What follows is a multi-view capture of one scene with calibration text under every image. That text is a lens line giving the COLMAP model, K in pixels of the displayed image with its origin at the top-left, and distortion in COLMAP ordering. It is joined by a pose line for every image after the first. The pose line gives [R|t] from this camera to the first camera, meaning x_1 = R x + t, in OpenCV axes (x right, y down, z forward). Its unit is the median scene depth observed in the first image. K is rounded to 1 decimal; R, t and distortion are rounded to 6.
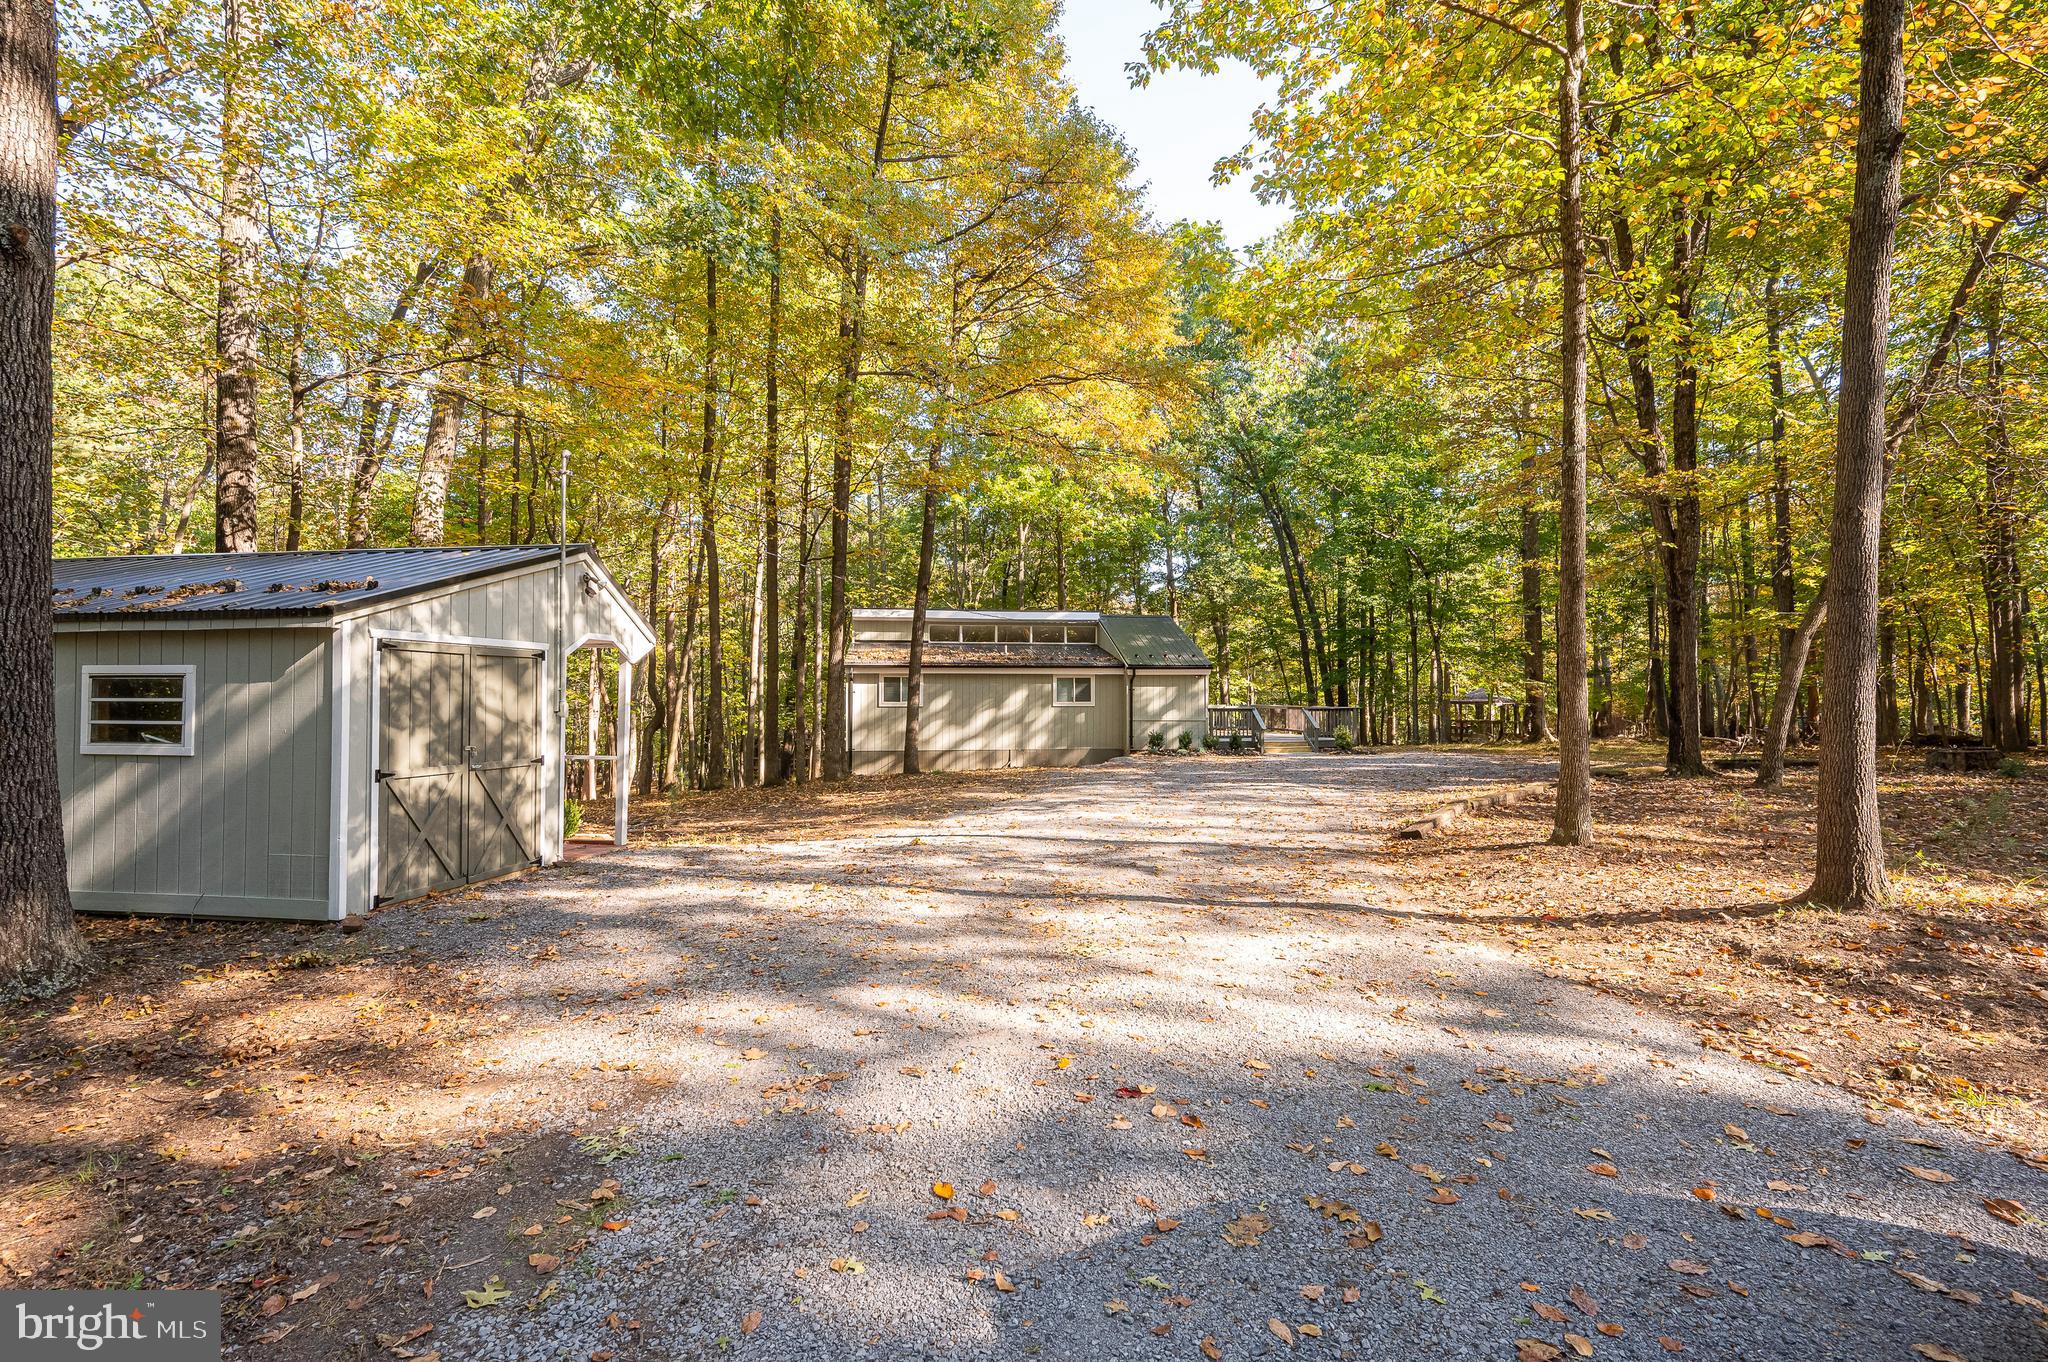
lens RADIAL K [[939.0, 0, 1024.2], [0, 939.0, 683.6], [0, 0, 1]] dist [0.003194, 0.000219]
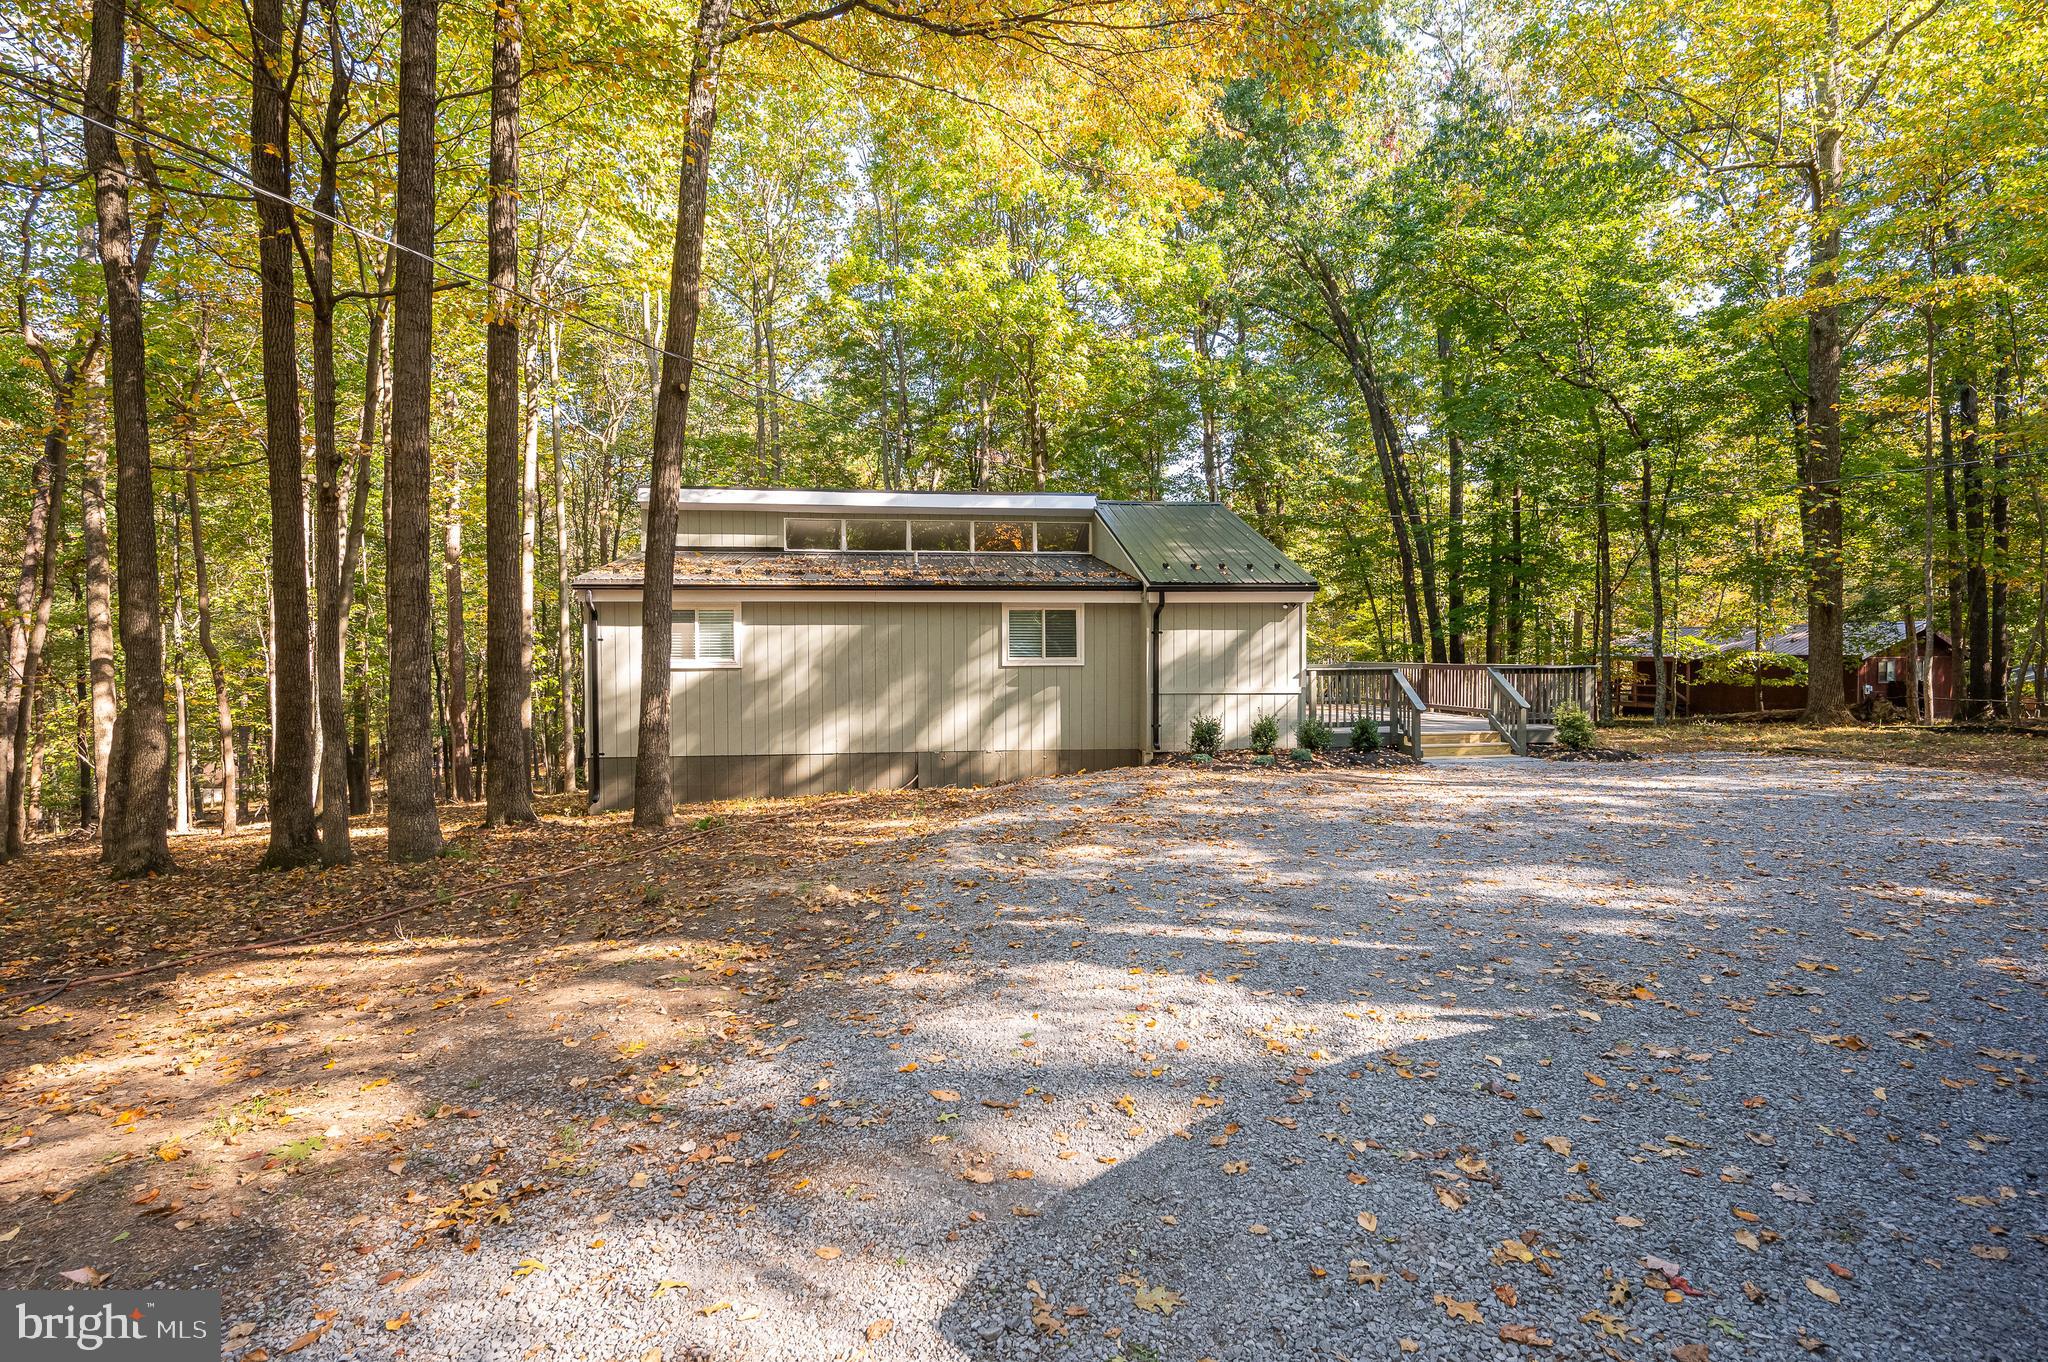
lens RADIAL K [[1096.3, 0, 1025.5], [0, 1096.3, 675.1], [0, 0, 1]] dist [-0.000927, 0.001004]
pose [[0.999986, 0.003308, 0.004107, 0.040105], [-0.003478, 0.999102, 0.042220, 0.003874], [-0.003964, -0.042234, 0.999100, 0.390757]]
